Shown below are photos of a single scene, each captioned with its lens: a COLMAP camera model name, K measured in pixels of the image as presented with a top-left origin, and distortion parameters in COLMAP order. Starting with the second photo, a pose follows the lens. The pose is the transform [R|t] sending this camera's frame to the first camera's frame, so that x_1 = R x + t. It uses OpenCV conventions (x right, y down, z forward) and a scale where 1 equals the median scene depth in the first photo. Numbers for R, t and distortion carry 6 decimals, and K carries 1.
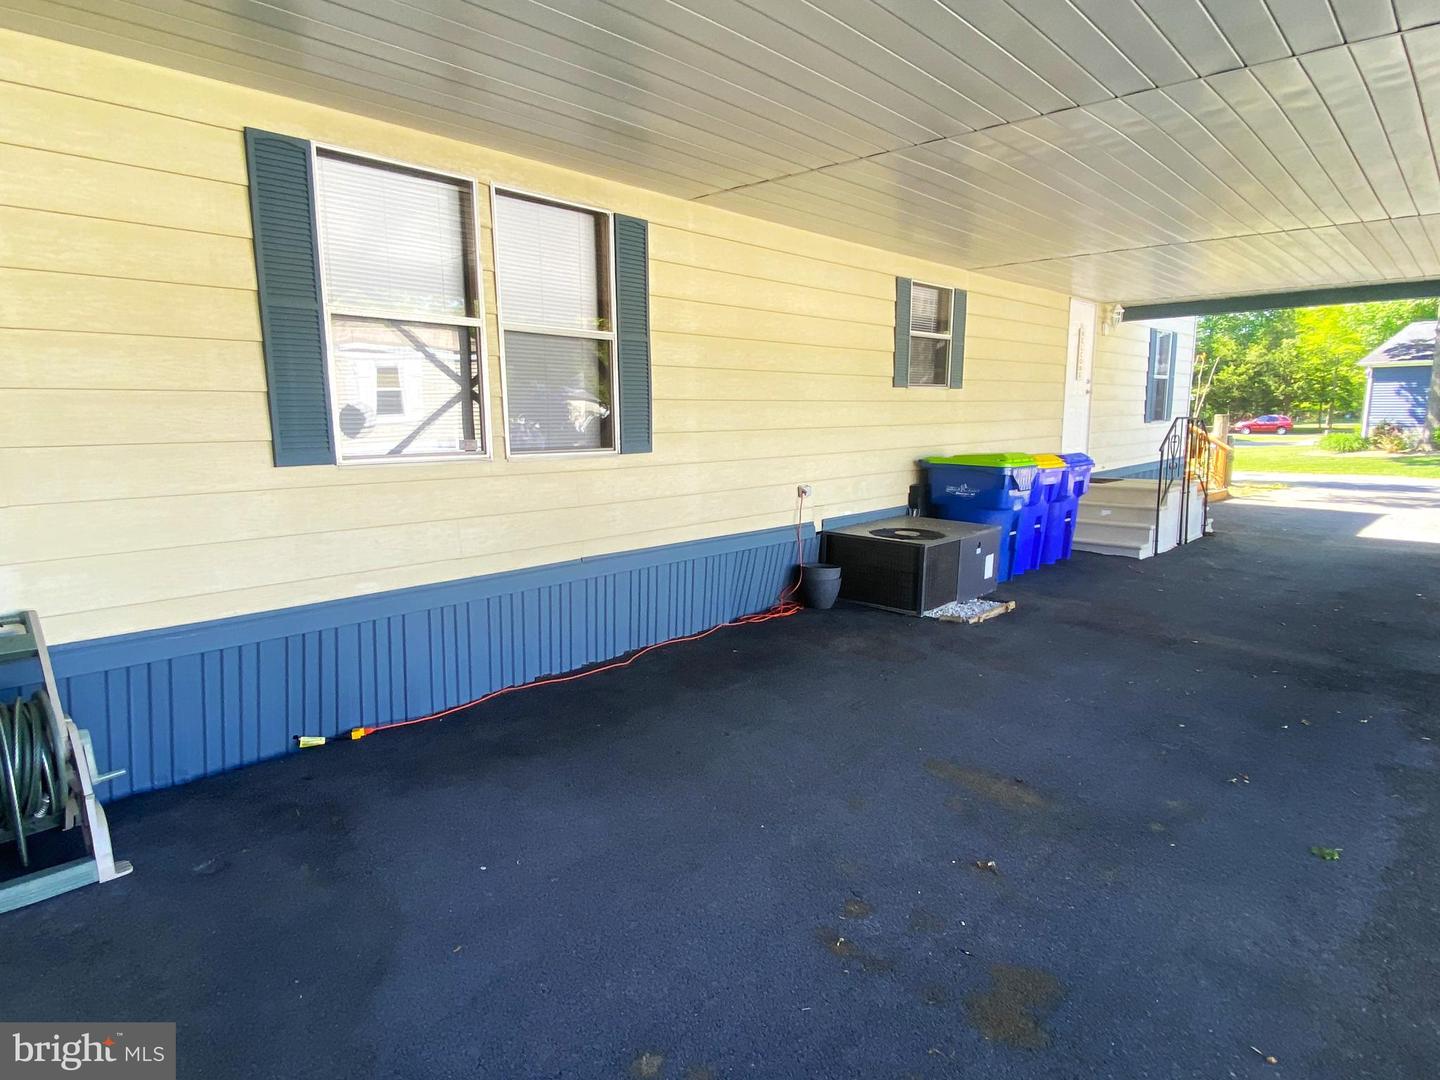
lens RADIAL K [[776.7, 0, 720.0], [0, 776.7, 540.0], [0, 0, 1]] dist [-0.000855, -0.000653]
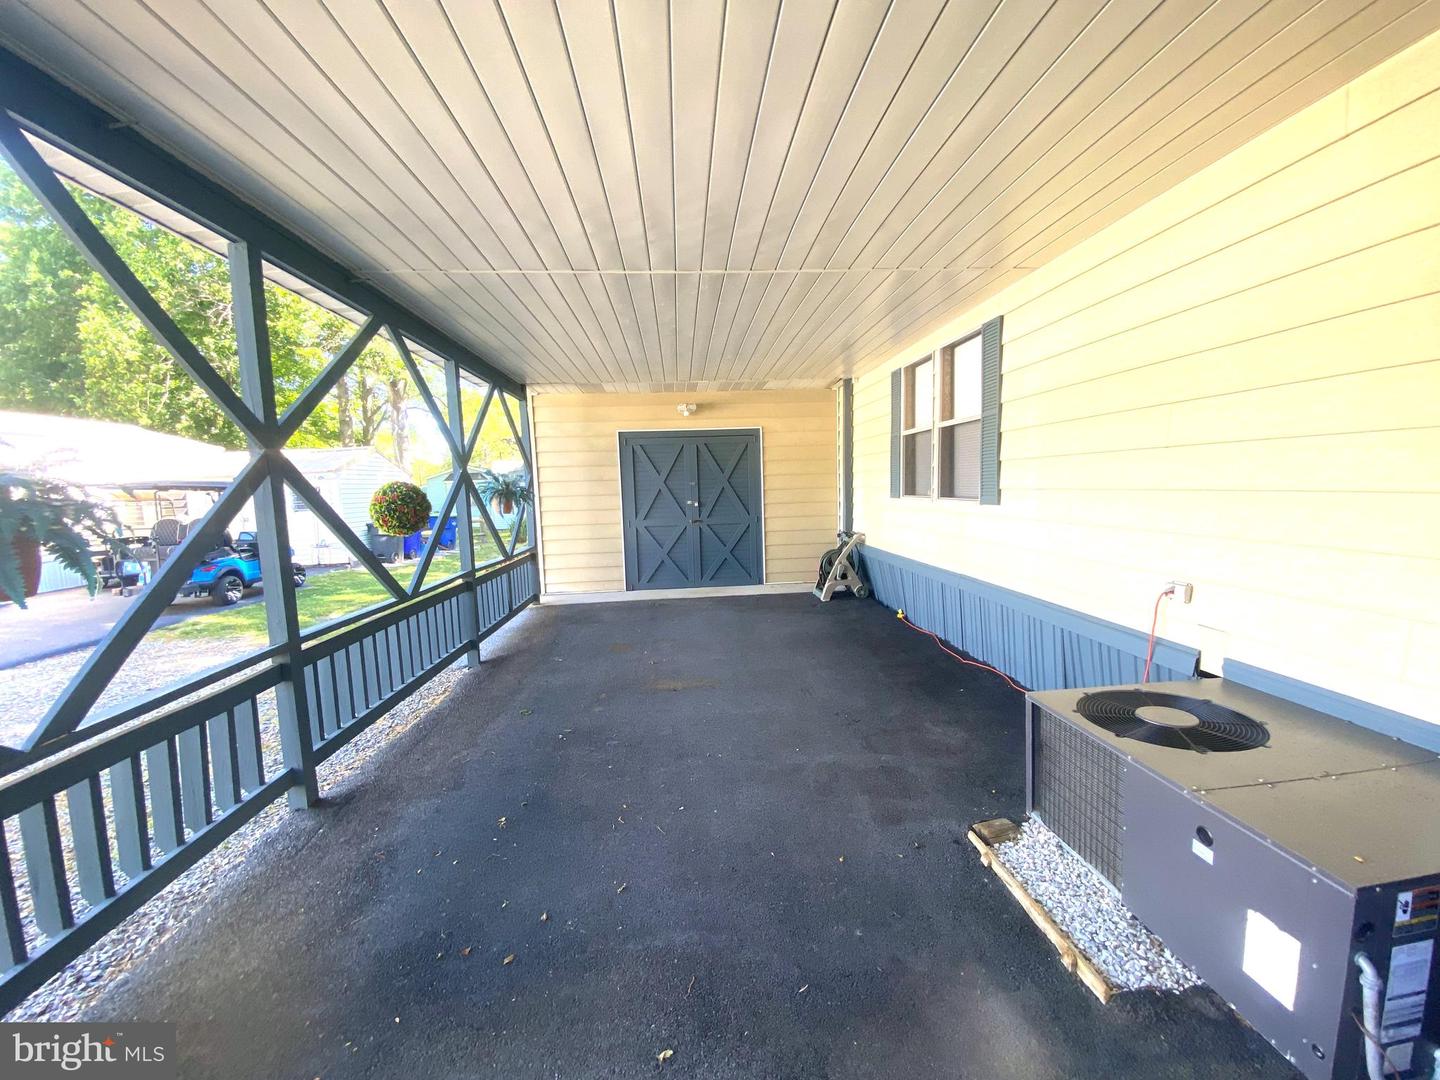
lens RADIAL K [[578.8, 0, 720.0], [0, 578.8, 540.0], [0, 0, 1]] dist [0.000539, 0.000020]
pose [[-0.666777, 0.089883, -0.739817, 0.892100], [-0.096829, 0.973837, 0.205584, -0.211284], [0.738940, 0.208715, -0.640629, 1.316033]]
